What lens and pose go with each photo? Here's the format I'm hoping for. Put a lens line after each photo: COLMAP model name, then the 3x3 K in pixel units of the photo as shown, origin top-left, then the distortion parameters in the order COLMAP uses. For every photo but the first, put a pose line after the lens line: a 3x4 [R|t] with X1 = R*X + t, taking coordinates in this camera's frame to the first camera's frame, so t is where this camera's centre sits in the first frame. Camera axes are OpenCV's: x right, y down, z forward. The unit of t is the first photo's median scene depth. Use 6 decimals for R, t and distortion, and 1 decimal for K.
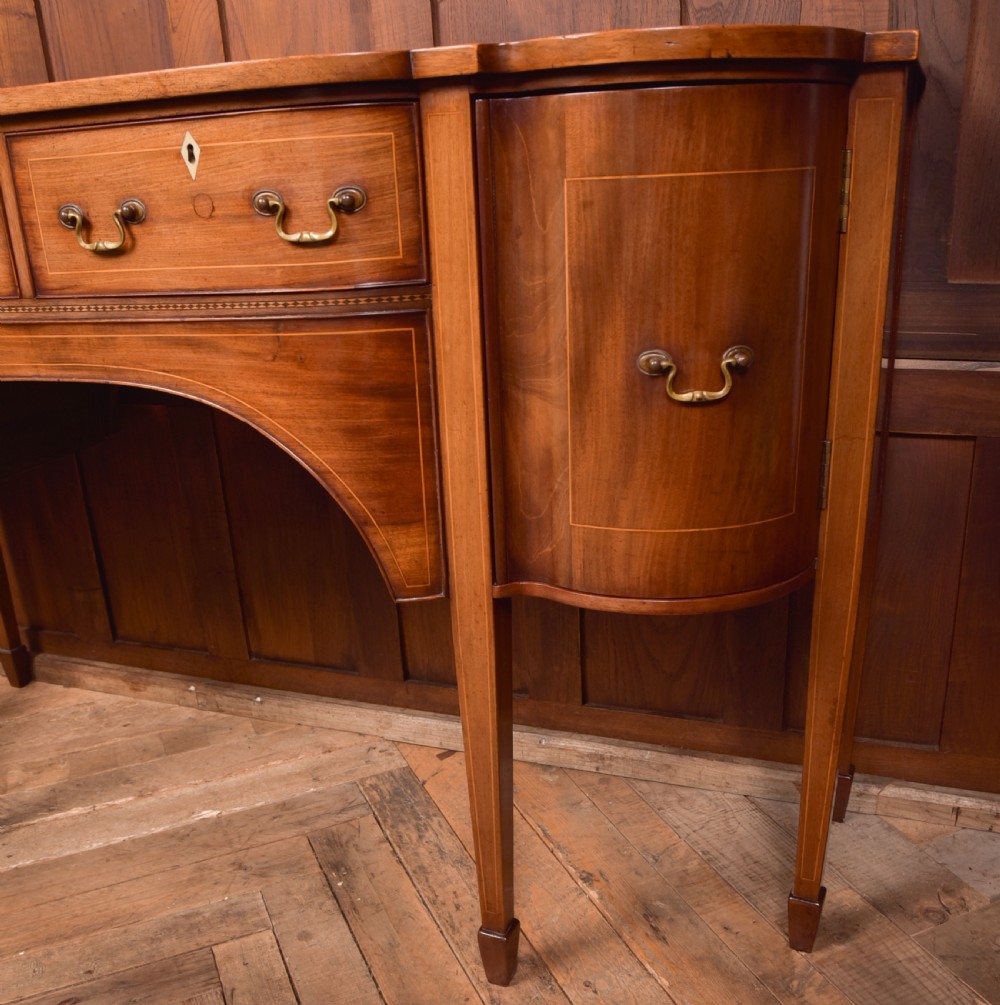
lens RADIAL K [[1068.6, 0, 514.4], [0, 1068.6, 615.1], [0, 0, 1]] dist [-0.081548, 0.000000]
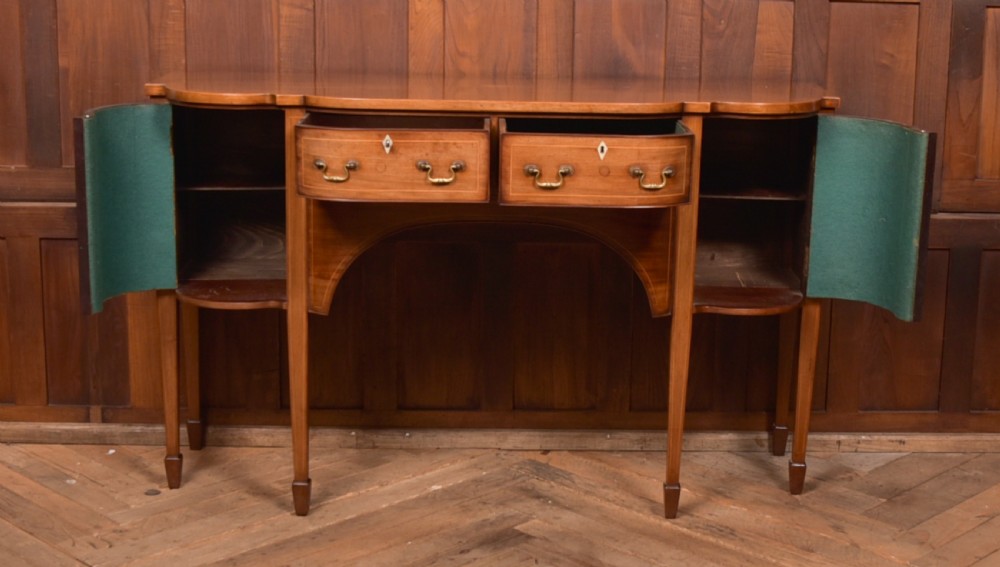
lens RADIAL K [[1578.0, 0, 560.3], [0, 1578.0, 261.8], [0, 0, 1]] dist [-0.097324, 0.000000]
pose [[0.915509, -0.015930, 0.401983, -1.729048], [0.095480, 0.979270, -0.178647, 0.478697], [-0.390804, 0.201934, 0.898051, -2.088158]]
